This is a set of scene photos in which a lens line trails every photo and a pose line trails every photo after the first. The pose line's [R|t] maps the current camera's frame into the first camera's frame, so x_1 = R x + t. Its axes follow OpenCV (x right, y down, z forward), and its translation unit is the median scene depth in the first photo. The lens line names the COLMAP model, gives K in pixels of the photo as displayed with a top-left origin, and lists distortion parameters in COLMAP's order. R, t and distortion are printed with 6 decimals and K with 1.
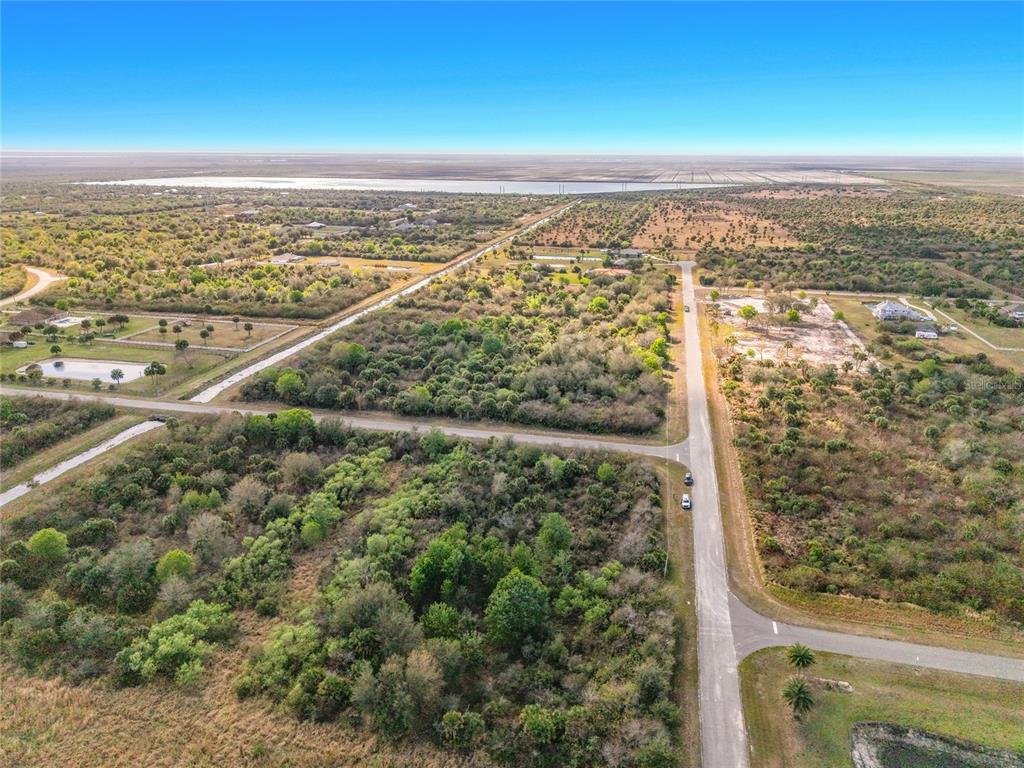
lens RADIAL K [[702.7, 0, 512.0], [0, 702.7, 384.0], [0, 0, 1]] dist [0.006145, 0.002388]
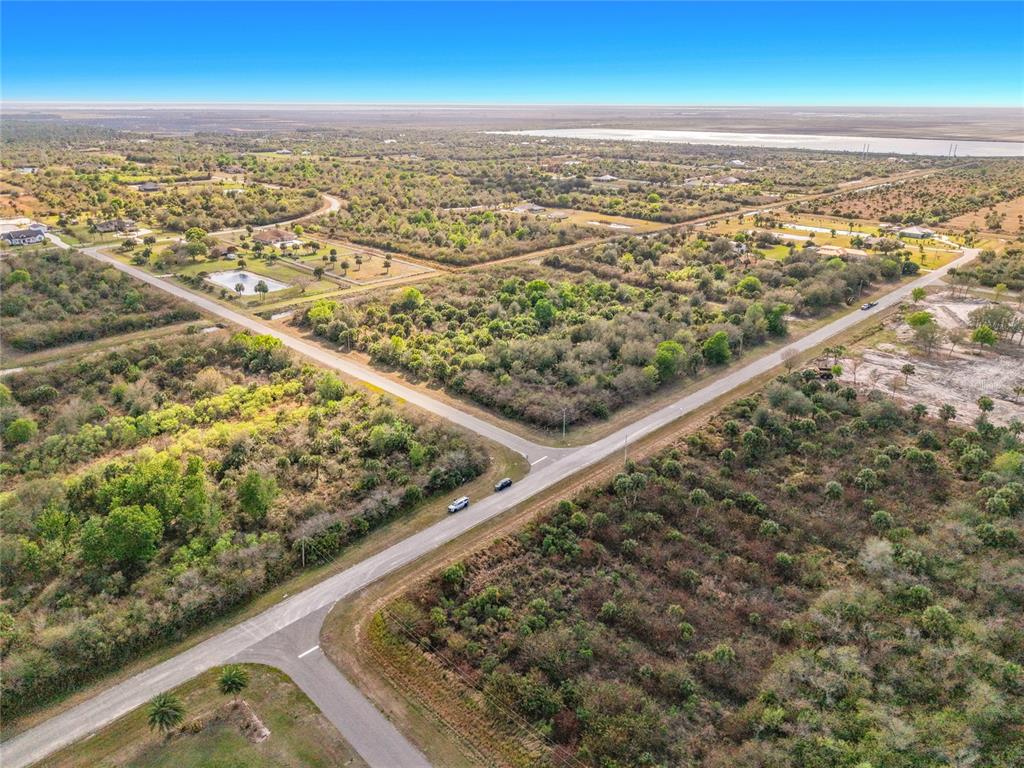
lens RADIAL K [[694.7, 0, 512.0], [0, 694.7, 384.0], [0, 0, 1]] dist [0.006364, -0.005034]
pose [[0.847169, 0.198337, -0.492917, 0.471992], [-0.166946, 0.980095, 0.107437, -0.058935], [0.504414, -0.008726, 0.863418, 0.188515]]
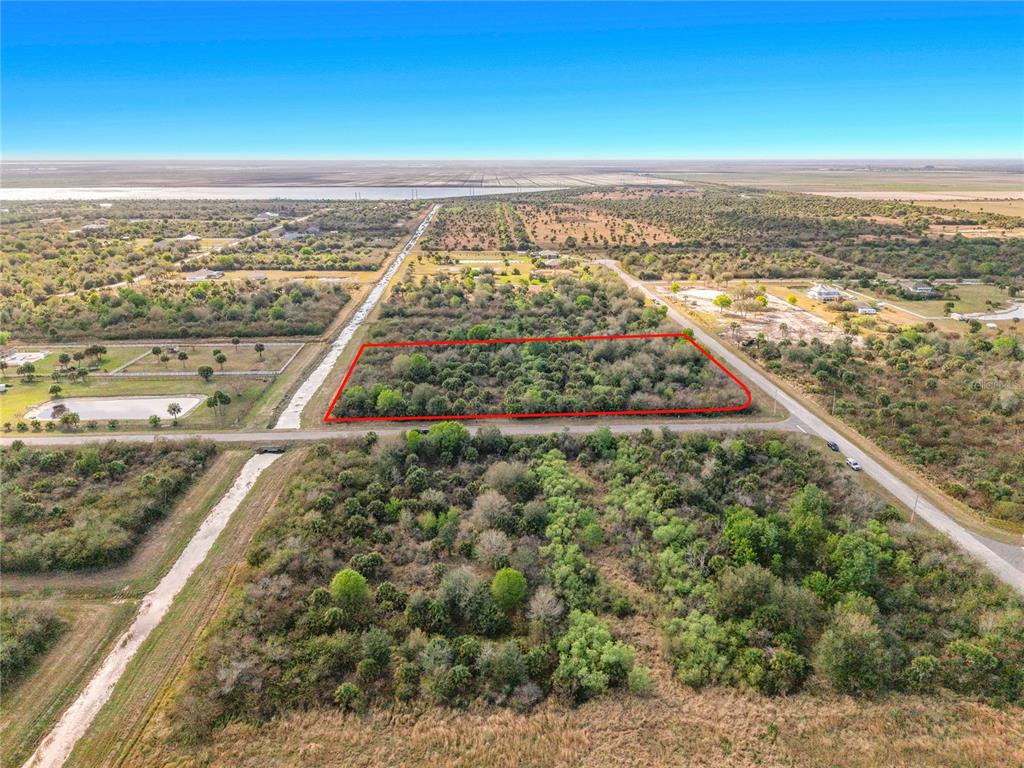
lens RADIAL K [[694.7, 0, 512.0], [0, 694.7, 384.0], [0, 0, 1]] dist [0.006364, -0.005034]
pose [[0.962353, -0.089193, 0.256750, -0.372684], [0.090021, 0.995903, 0.008553, -0.014188], [-0.256461, 0.014881, 0.966440, 0.034021]]
